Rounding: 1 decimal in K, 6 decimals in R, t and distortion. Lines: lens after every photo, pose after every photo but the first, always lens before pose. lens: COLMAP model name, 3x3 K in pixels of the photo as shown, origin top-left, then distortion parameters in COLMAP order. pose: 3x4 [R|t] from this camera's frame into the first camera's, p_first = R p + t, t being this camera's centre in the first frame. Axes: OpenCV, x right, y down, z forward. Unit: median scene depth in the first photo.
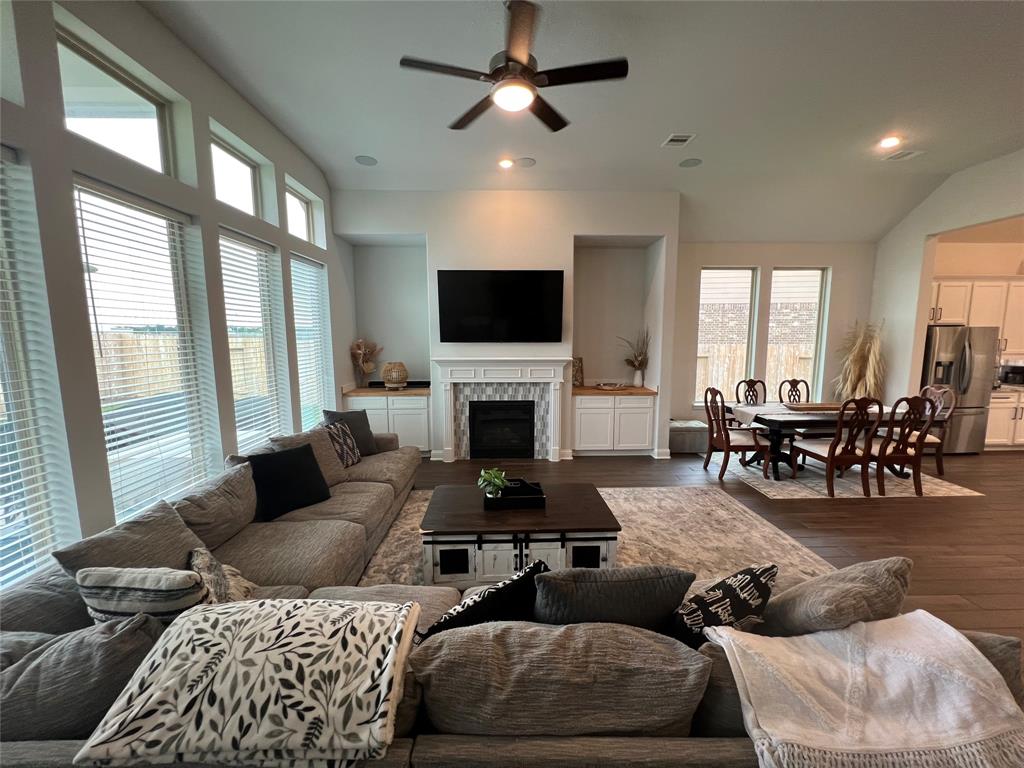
lens RADIAL K [[410.9, 0, 512.0], [0, 410.9, 384.0], [0, 0, 1]] dist [-0.002309, -0.000441]
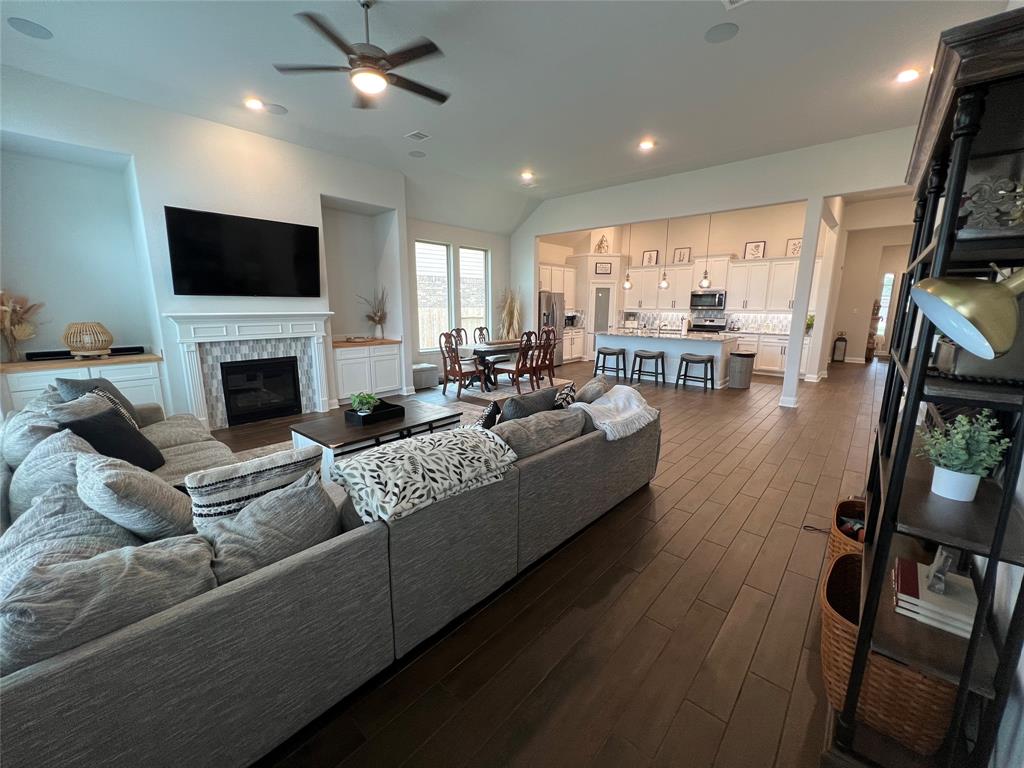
lens RADIAL K [[410.9, 0, 512.0], [0, 410.9, 384.0], [0, 0, 1]] dist [-0.002309, -0.000441]
pose [[0.681775, -0.134299, 0.719129, -0.321350], [0.087061, 0.990914, 0.102516, 0.051528], [-0.726363, -0.007284, 0.687273, -0.076764]]
